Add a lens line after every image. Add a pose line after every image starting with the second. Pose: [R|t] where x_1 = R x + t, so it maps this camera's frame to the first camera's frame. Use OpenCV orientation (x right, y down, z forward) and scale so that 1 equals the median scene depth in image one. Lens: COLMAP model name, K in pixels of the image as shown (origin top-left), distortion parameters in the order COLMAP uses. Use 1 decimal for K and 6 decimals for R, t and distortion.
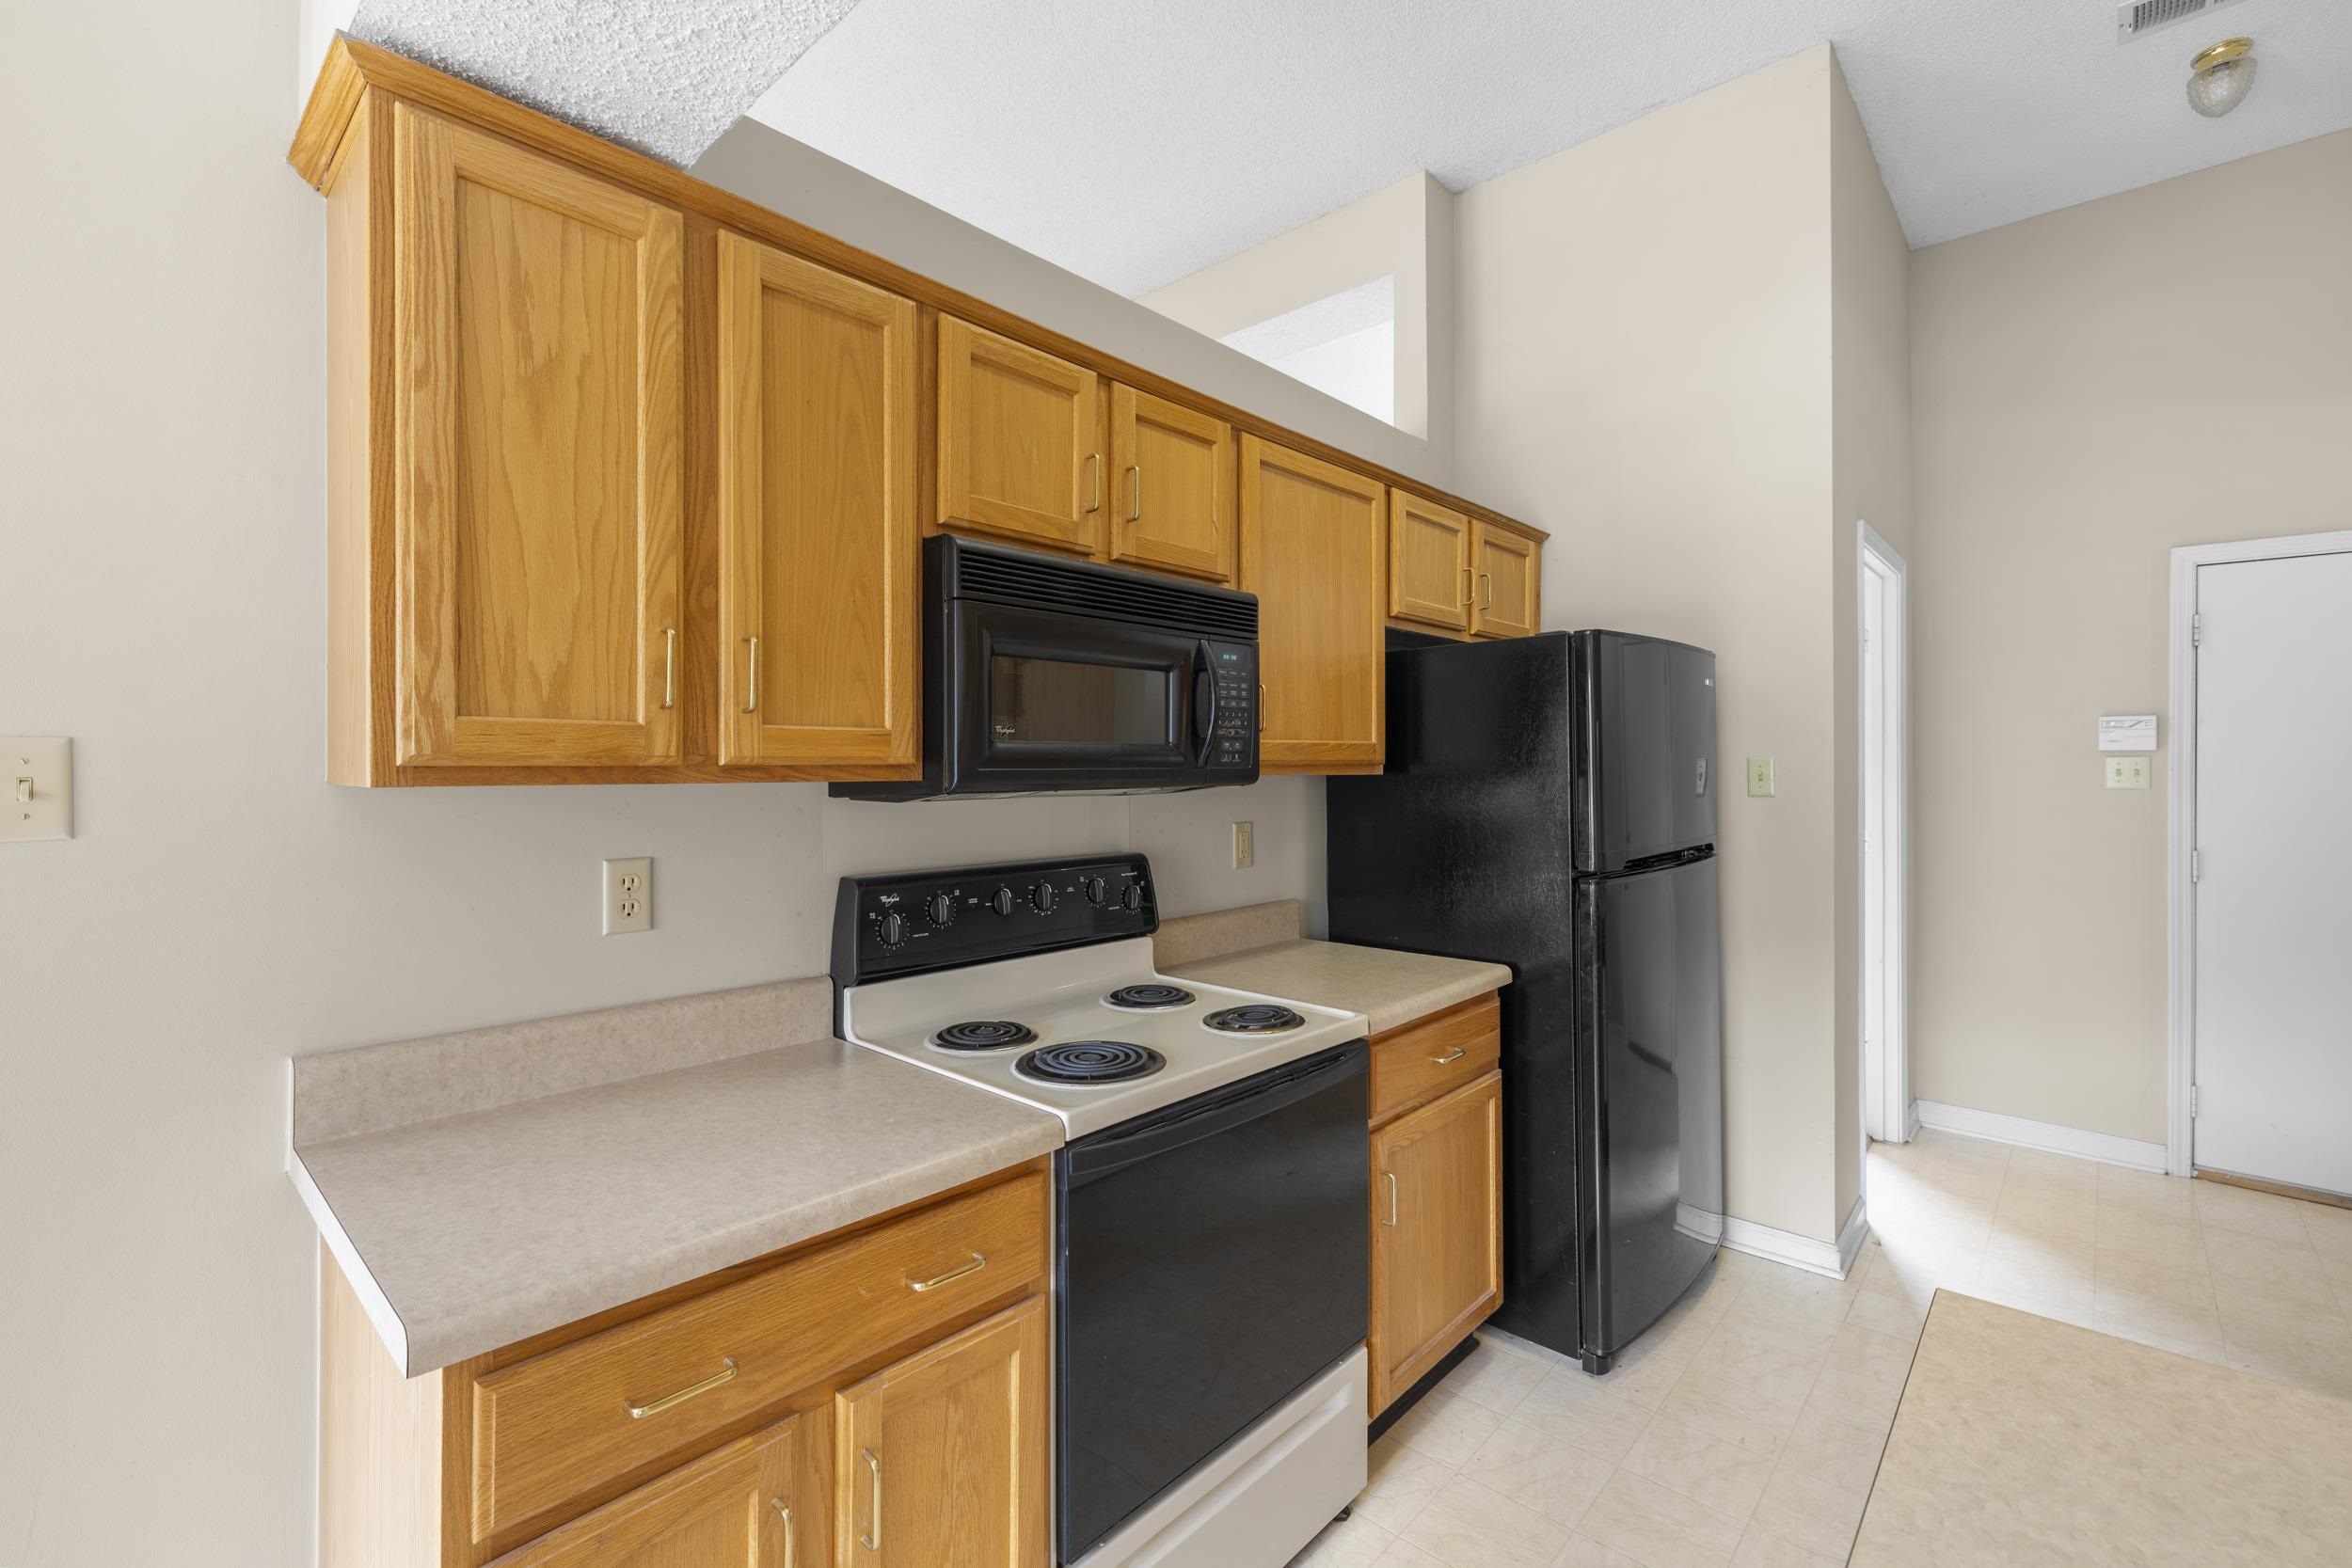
lens RADIAL K [[1016.2, 0, 1181.9], [0, 1016.2, 768.6], [0, 0, 1]] dist [0.001564, 0.001025]
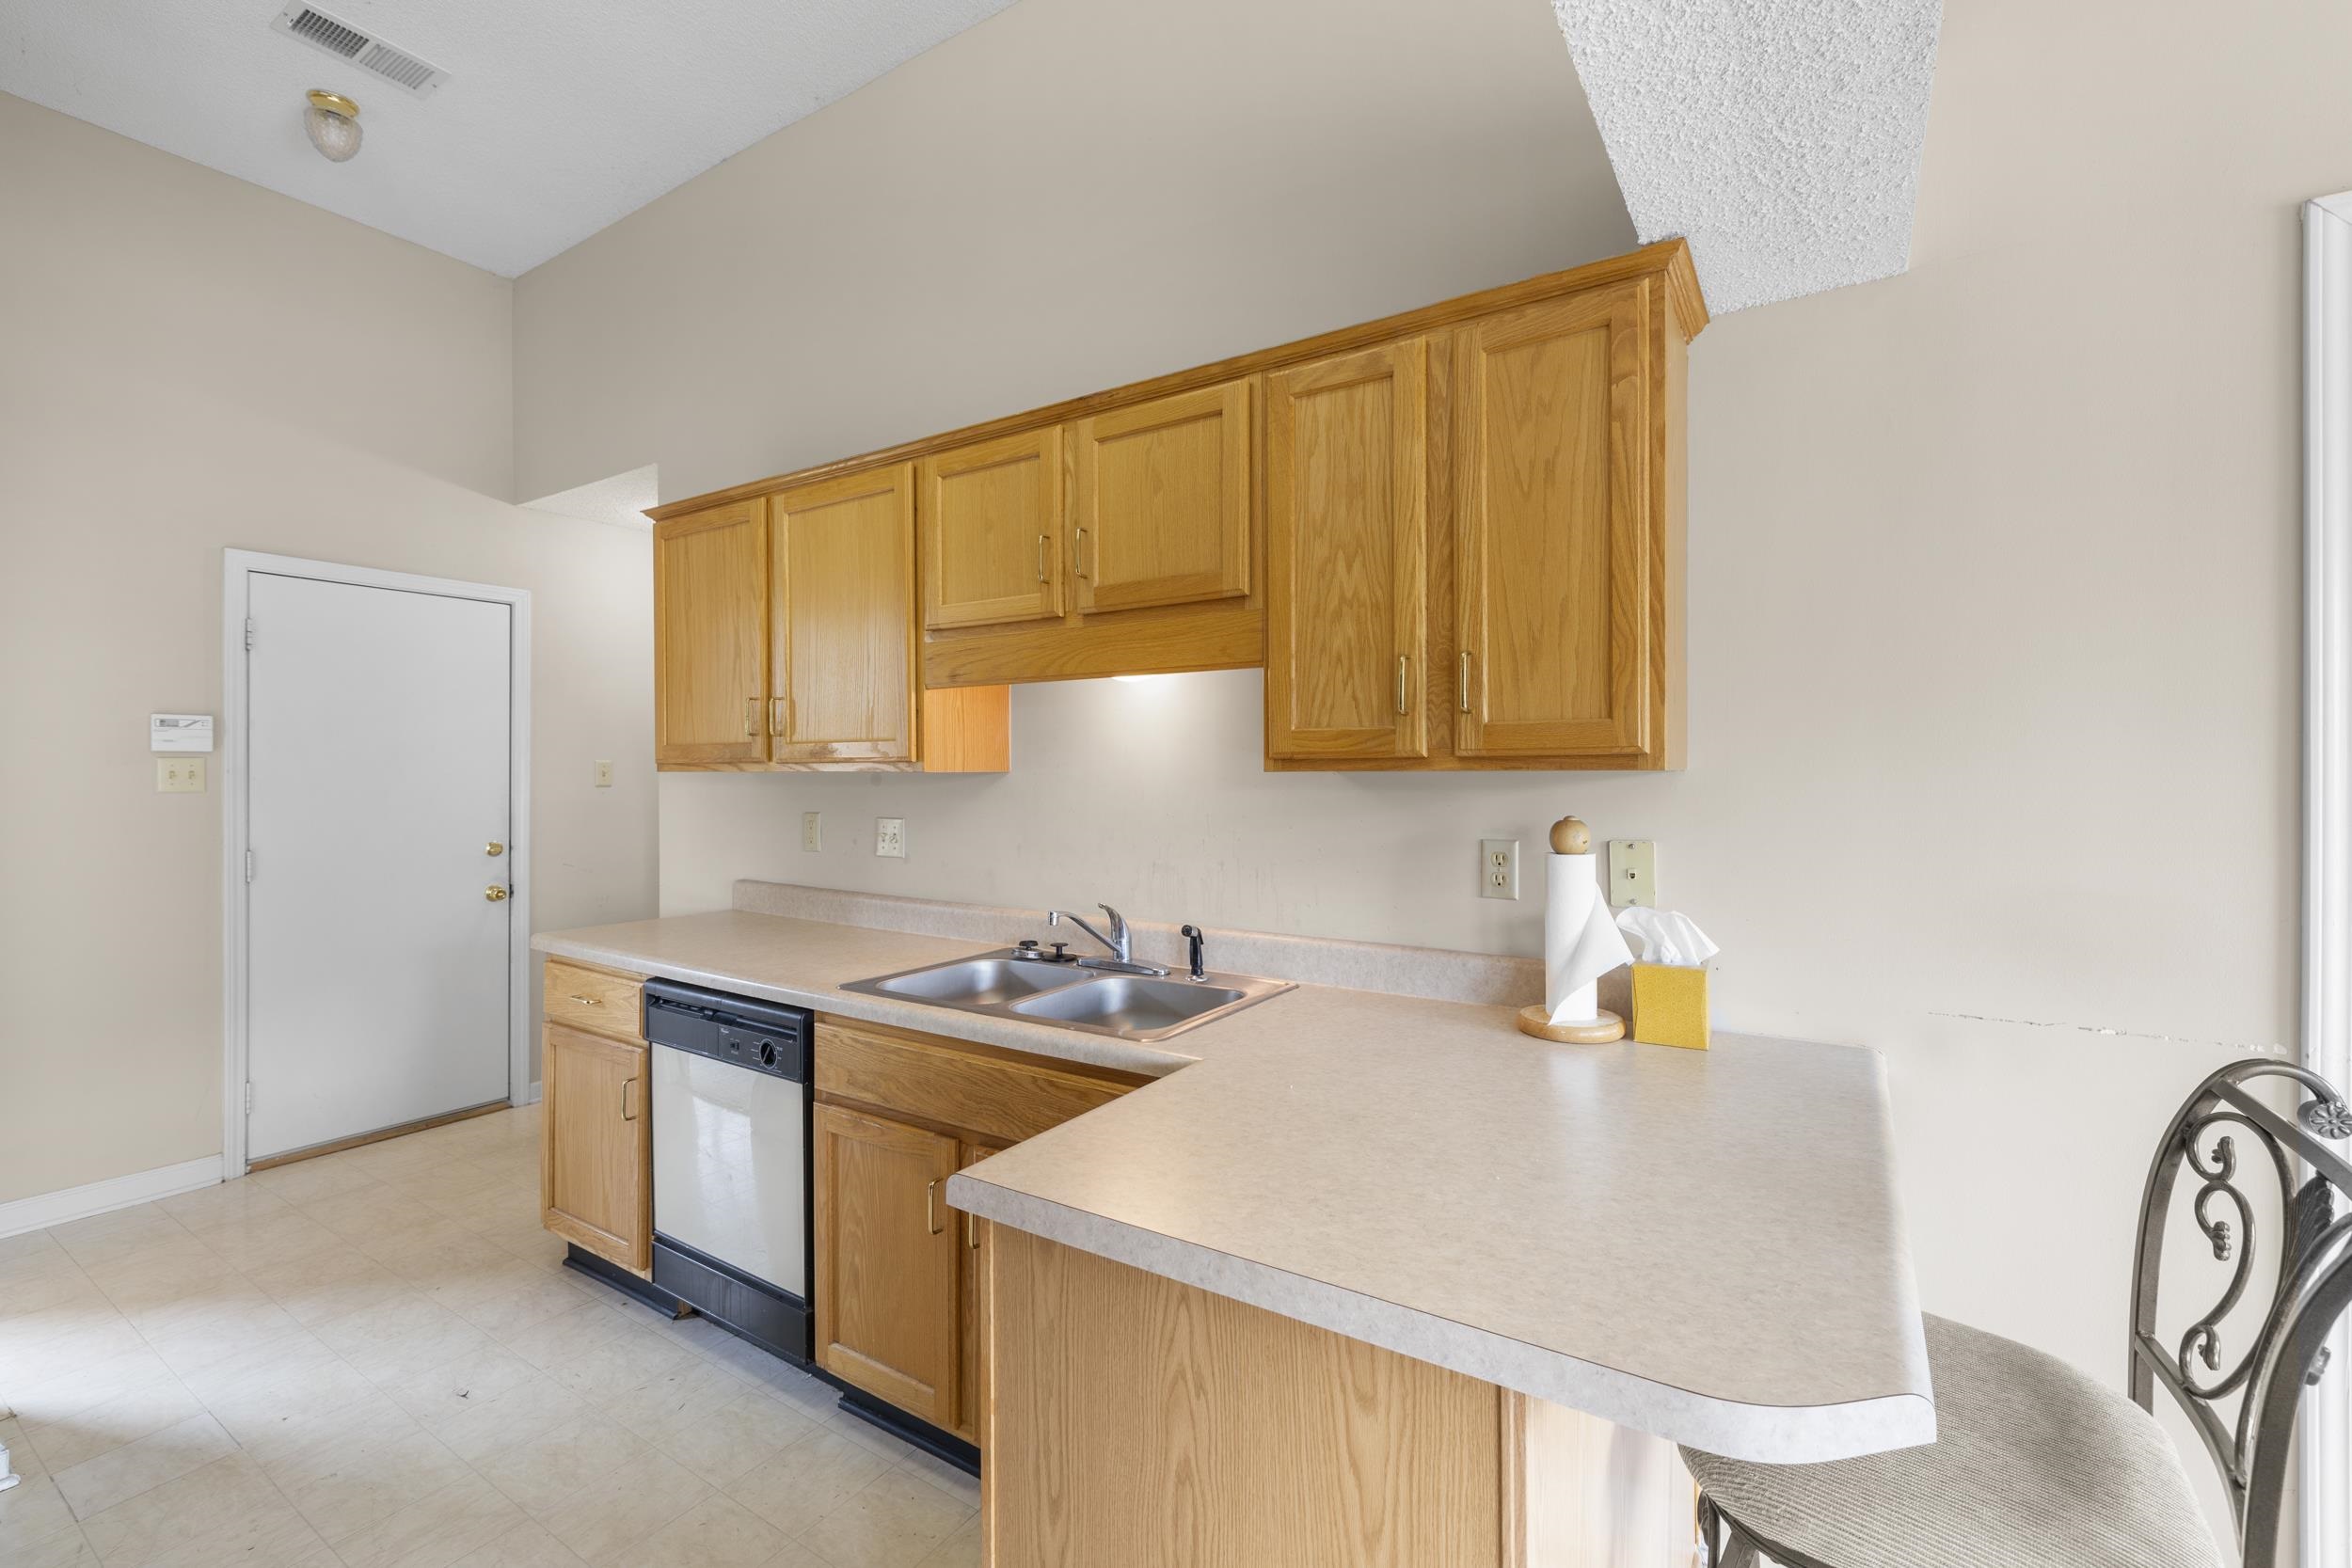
lens RADIAL K [[1005.7, 0, 1177.0], [0, 1005.7, 777.0], [0, 0, 1]] dist [0.004907, 0.000626]
pose [[-0.152278, -0.005145, 0.988324, -0.170125], [0.001233, 0.999985, 0.005396, 0.002639], [-0.988337, 0.002041, -0.152270, 0.287628]]
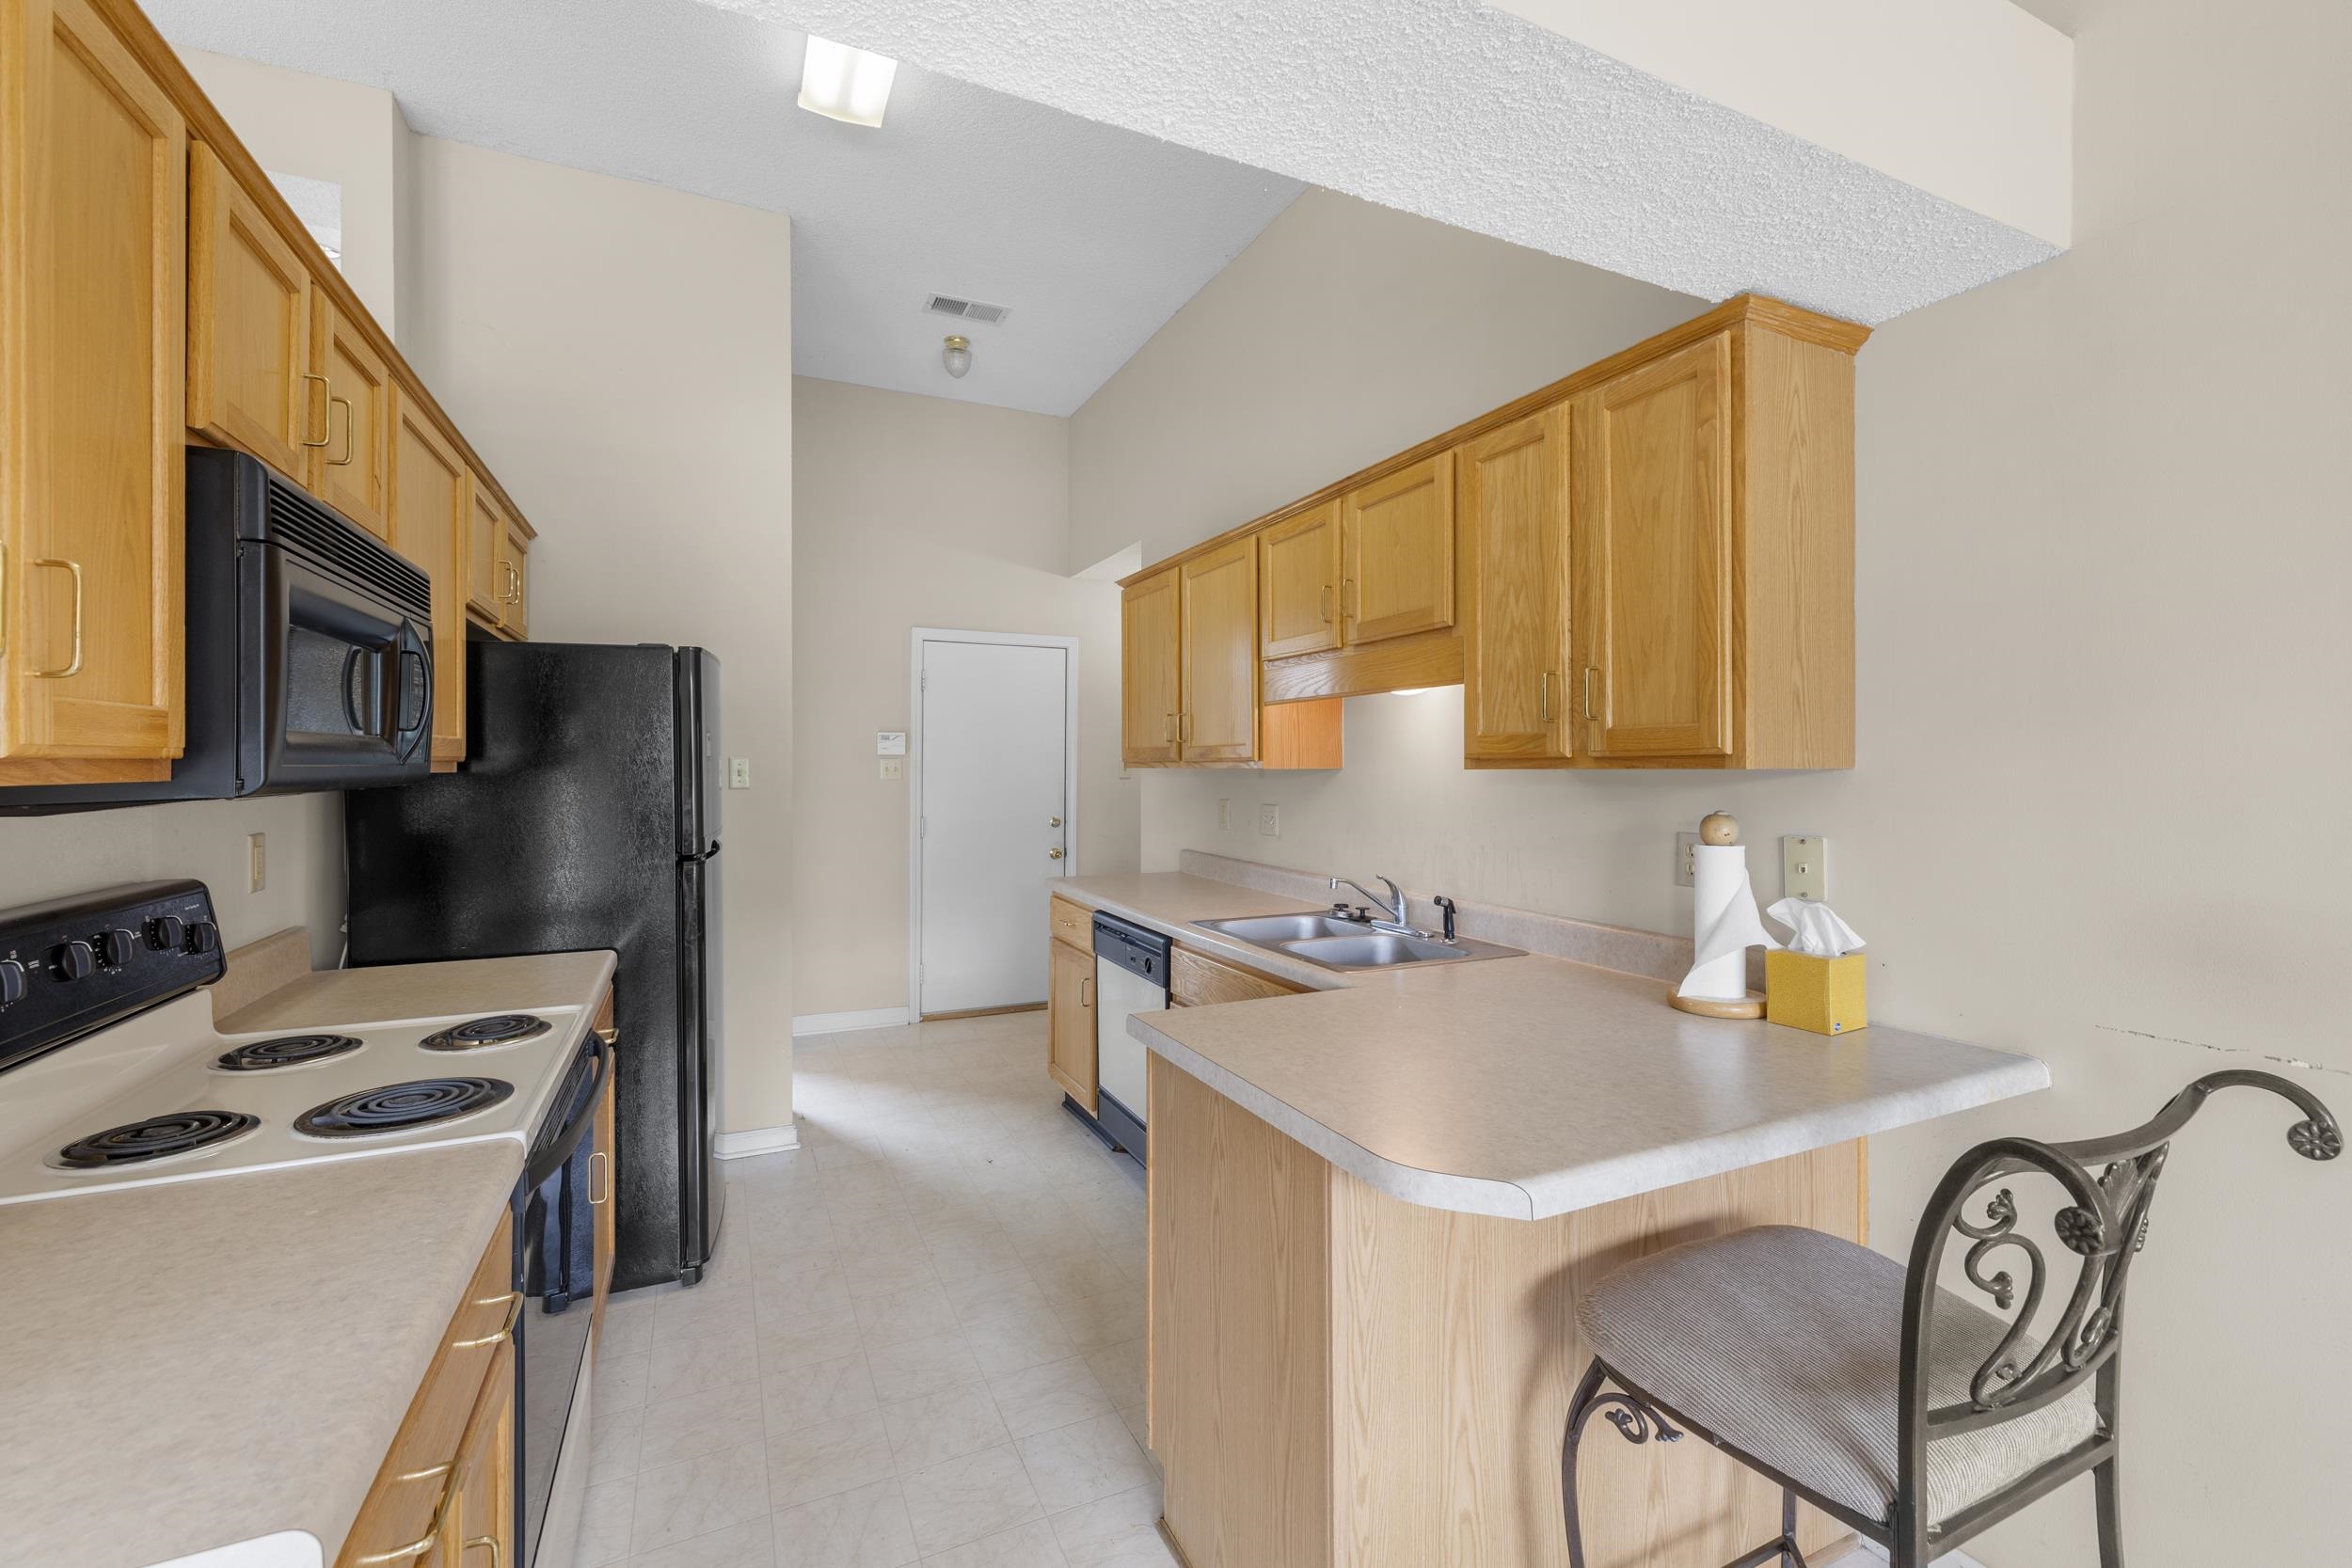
lens RADIAL K [[984.9, 0, 1175.3], [0, 984.9, 765.7], [0, 0, 1]] dist [0.001203, 0.000330]
pose [[0.385181, 0.001420, 0.922840, -0.340535], [-0.000161, 0.999999, -0.001472, 0.001167], [-0.922841, 0.000418, 0.385181, 0.043376]]
